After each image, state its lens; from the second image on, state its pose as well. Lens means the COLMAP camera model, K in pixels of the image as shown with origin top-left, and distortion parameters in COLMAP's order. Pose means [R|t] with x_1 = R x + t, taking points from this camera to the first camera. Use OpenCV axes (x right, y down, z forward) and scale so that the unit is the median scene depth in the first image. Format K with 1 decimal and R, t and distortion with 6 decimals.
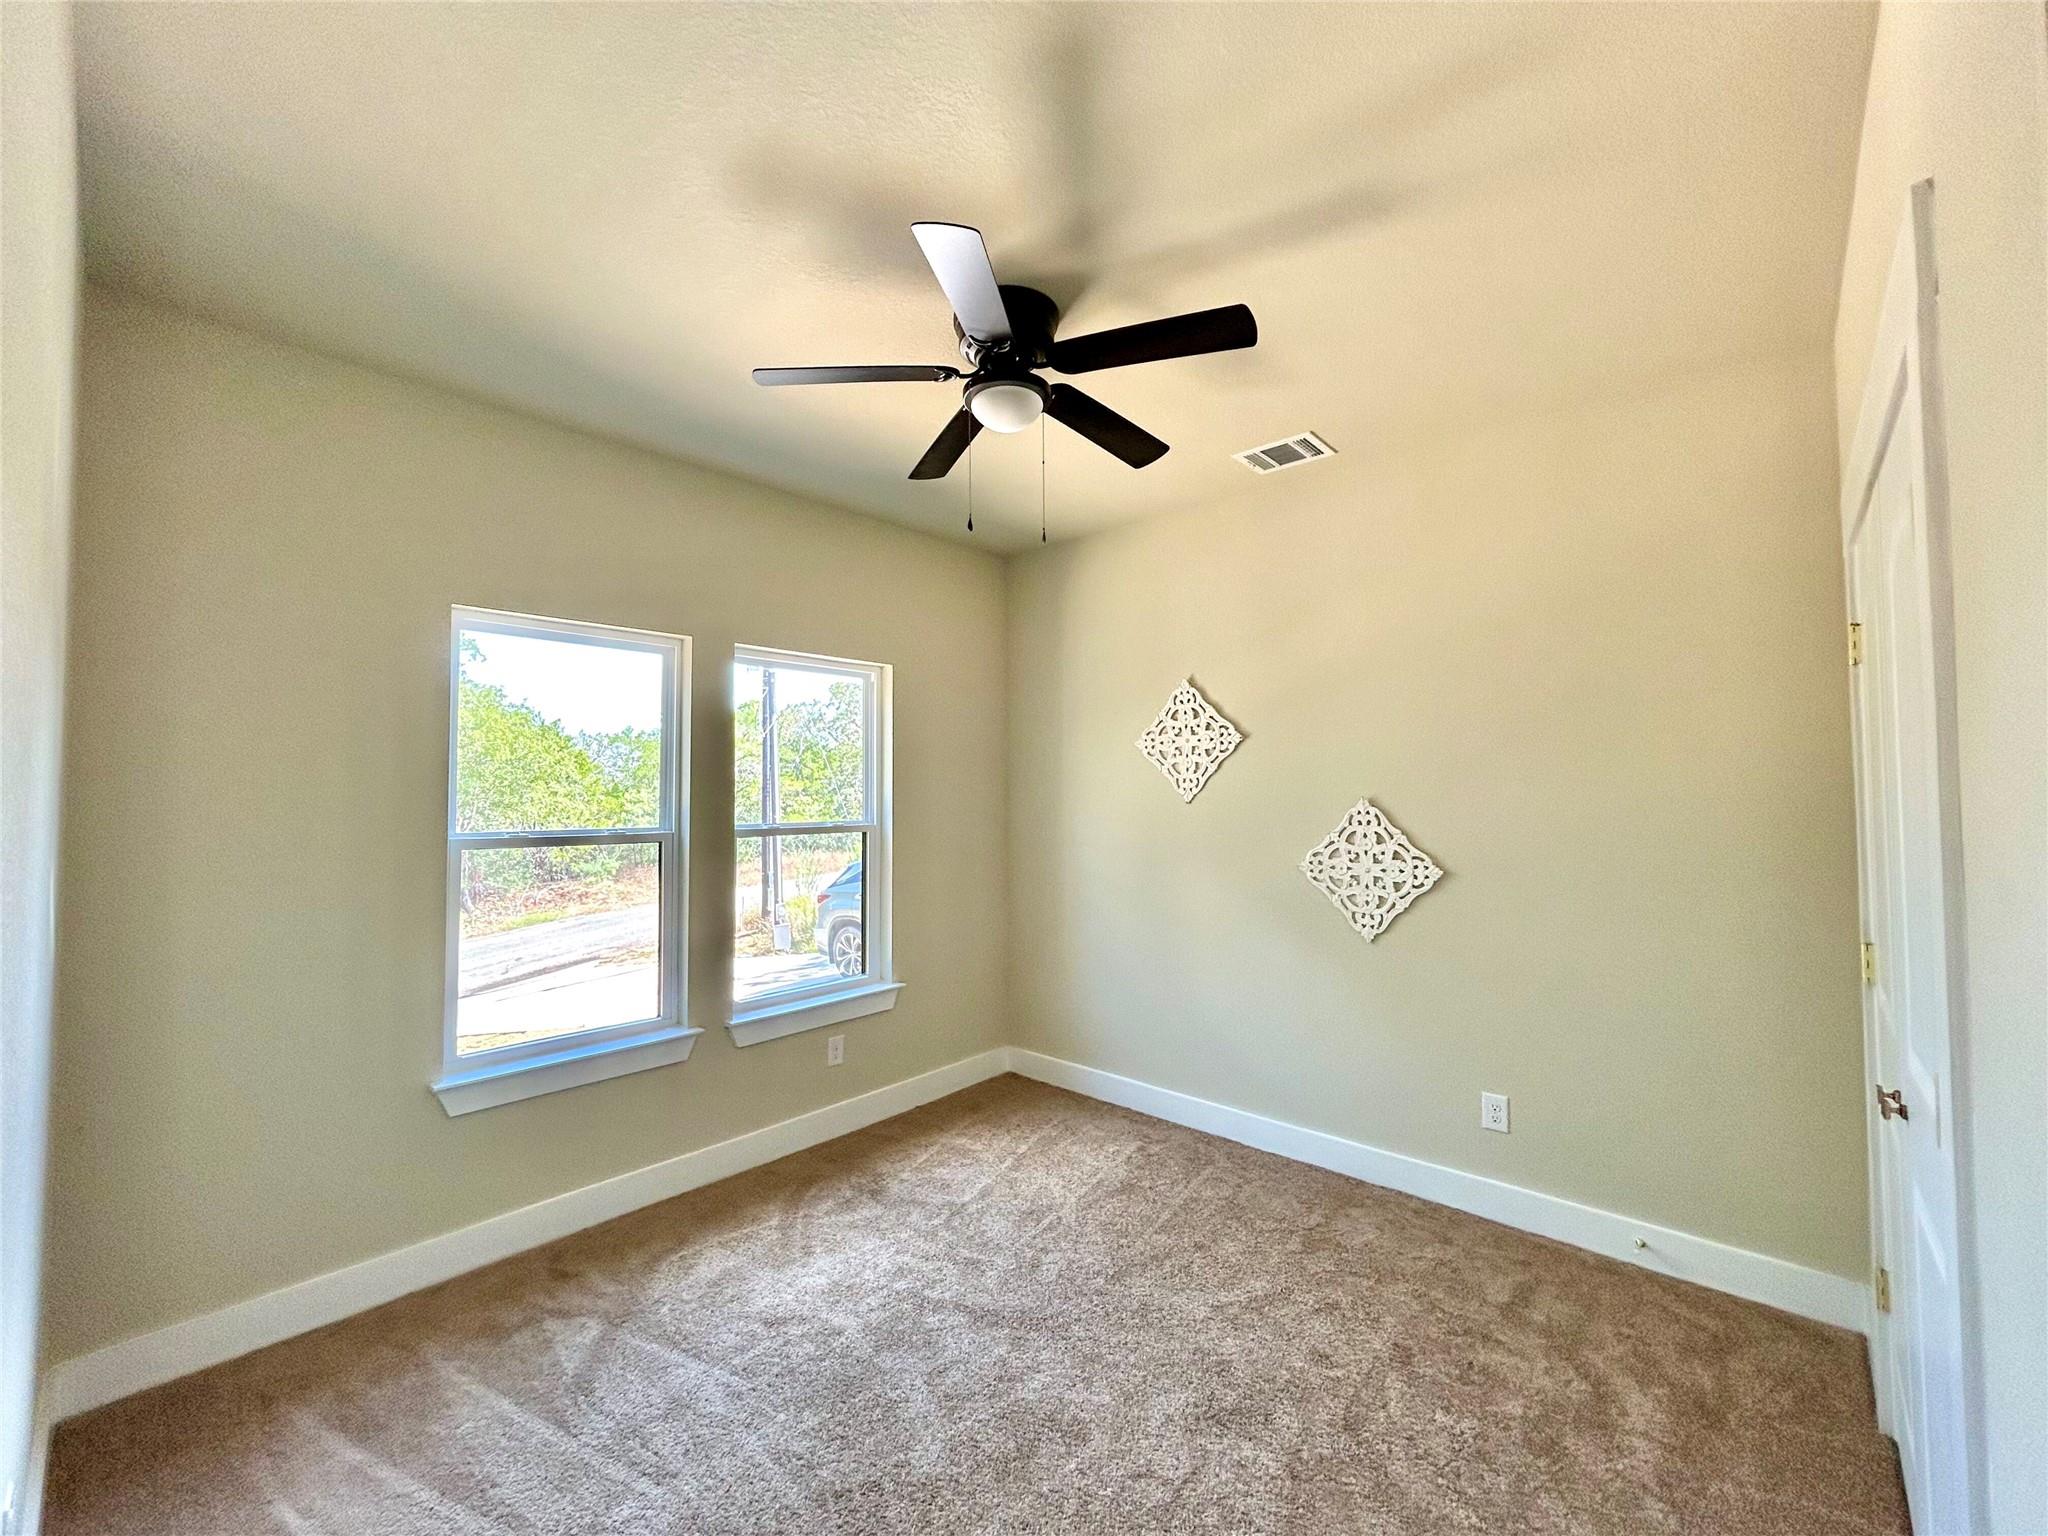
lens RADIAL K [[831.4, 0, 1018.7], [0, 831.4, 769.1], [0, 0, 1]] dist [0.000424, 0.000332]
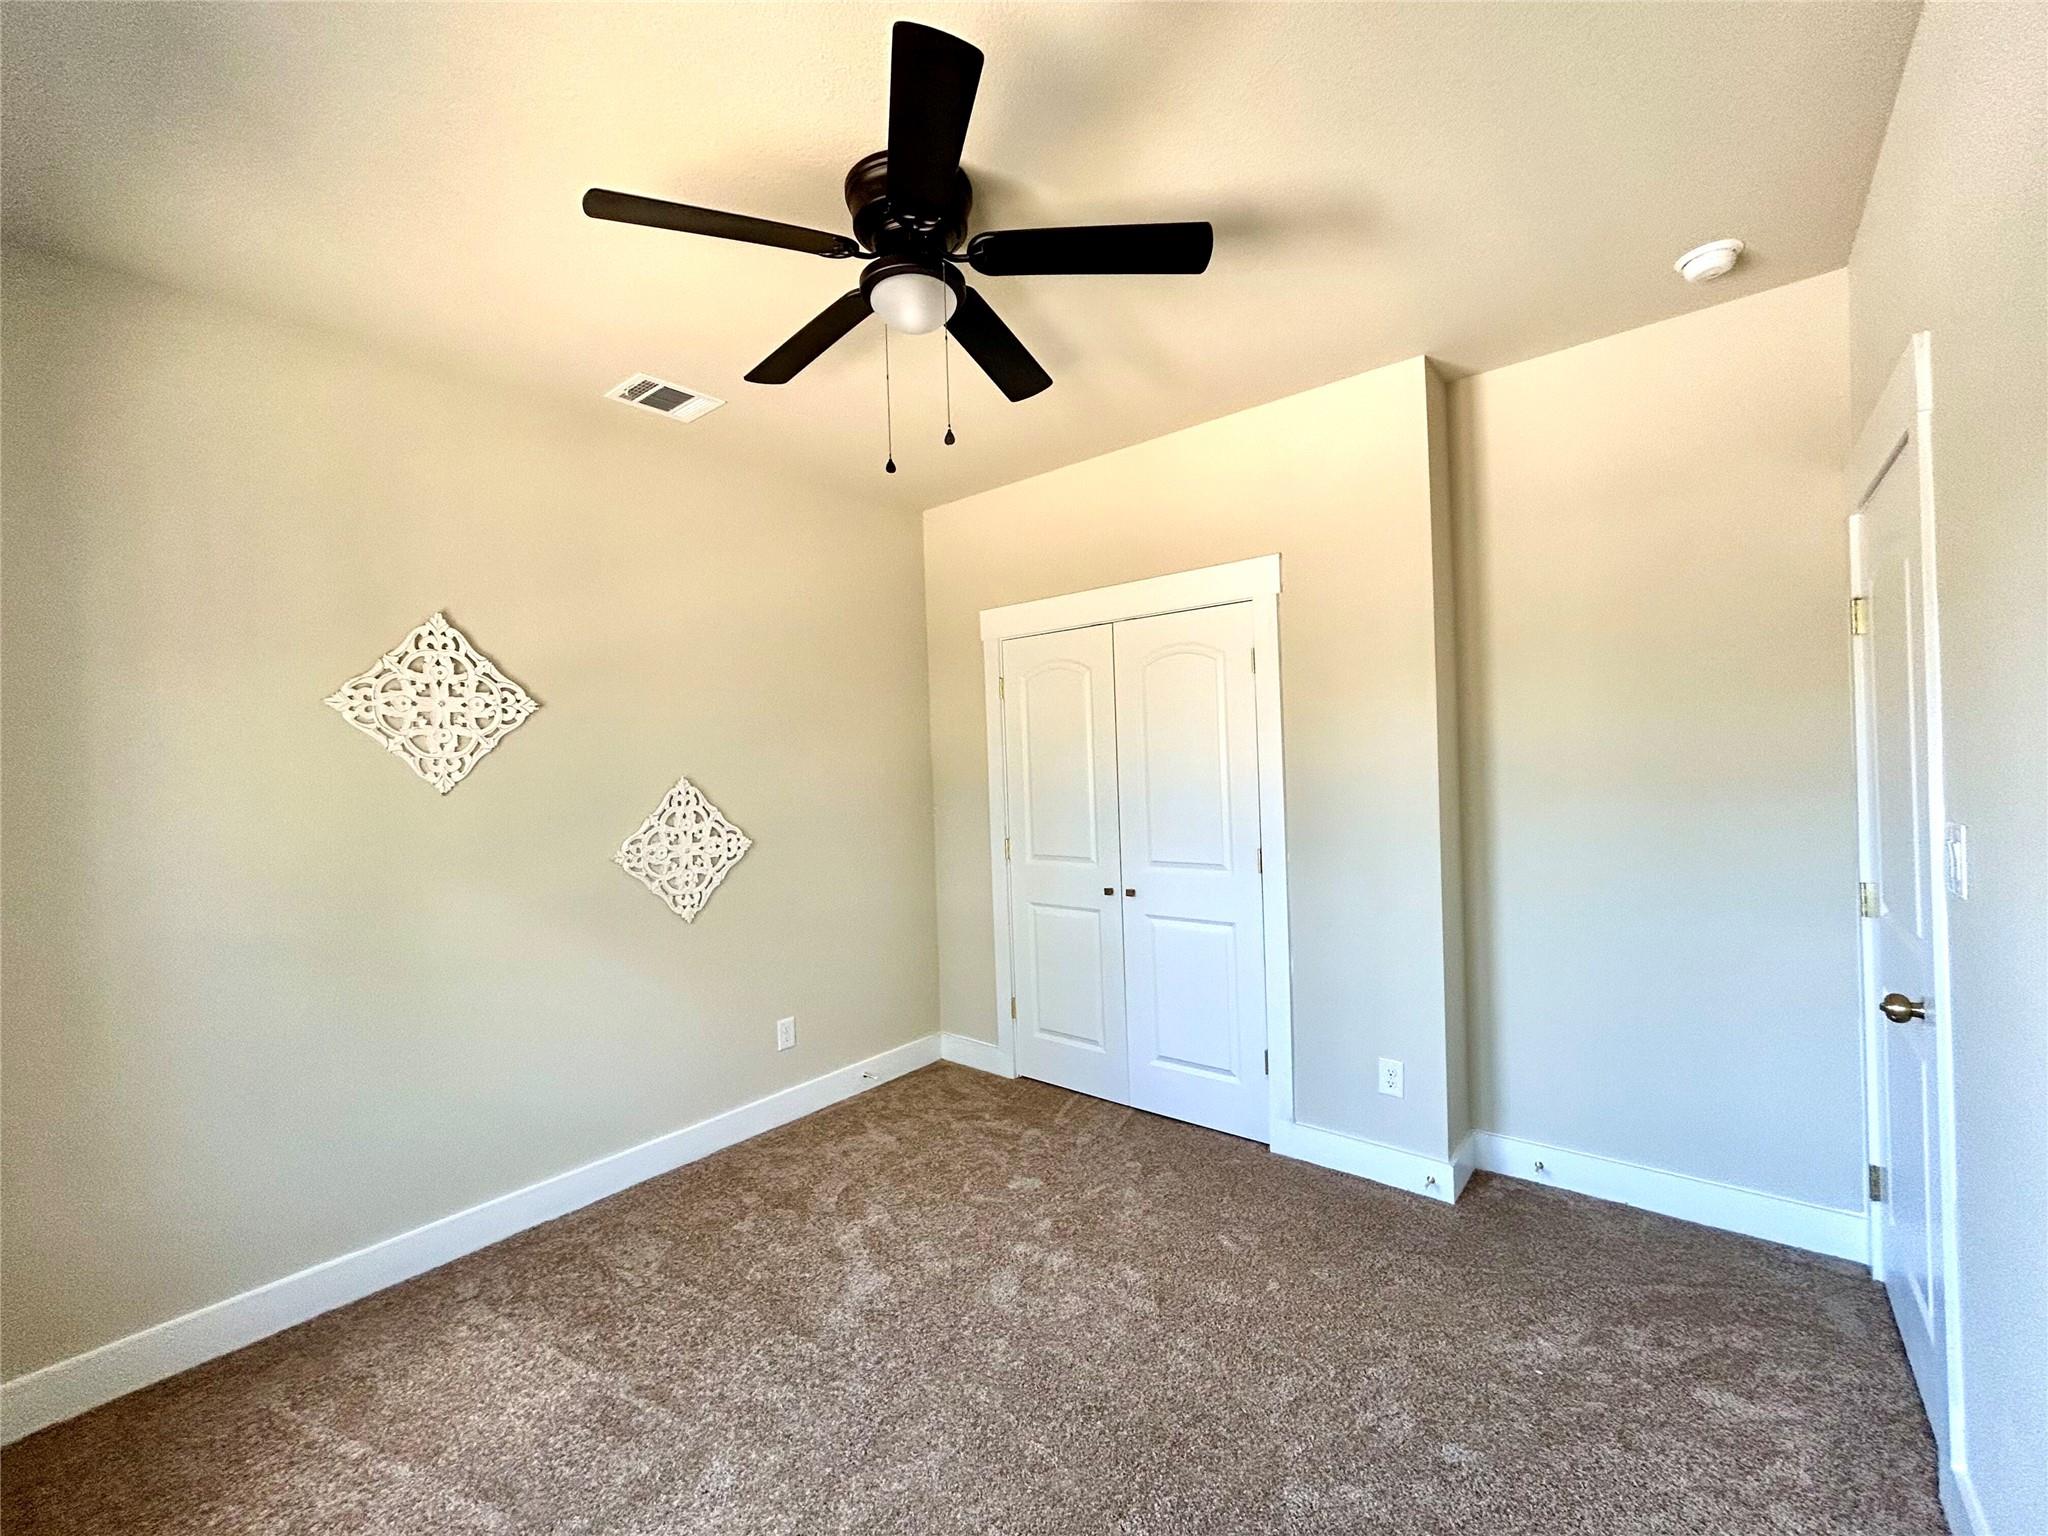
lens RADIAL K [[831.4, 0, 1018.7], [0, 831.4, 769.1], [0, 0, 1]] dist [0.000424, 0.000332]
pose [[-0.043628, -0.003455, 0.999042, -0.575641], [0.003851, 0.999986, 0.003626, 0.021574], [-0.999040, 0.004006, -0.043614, 0.628492]]
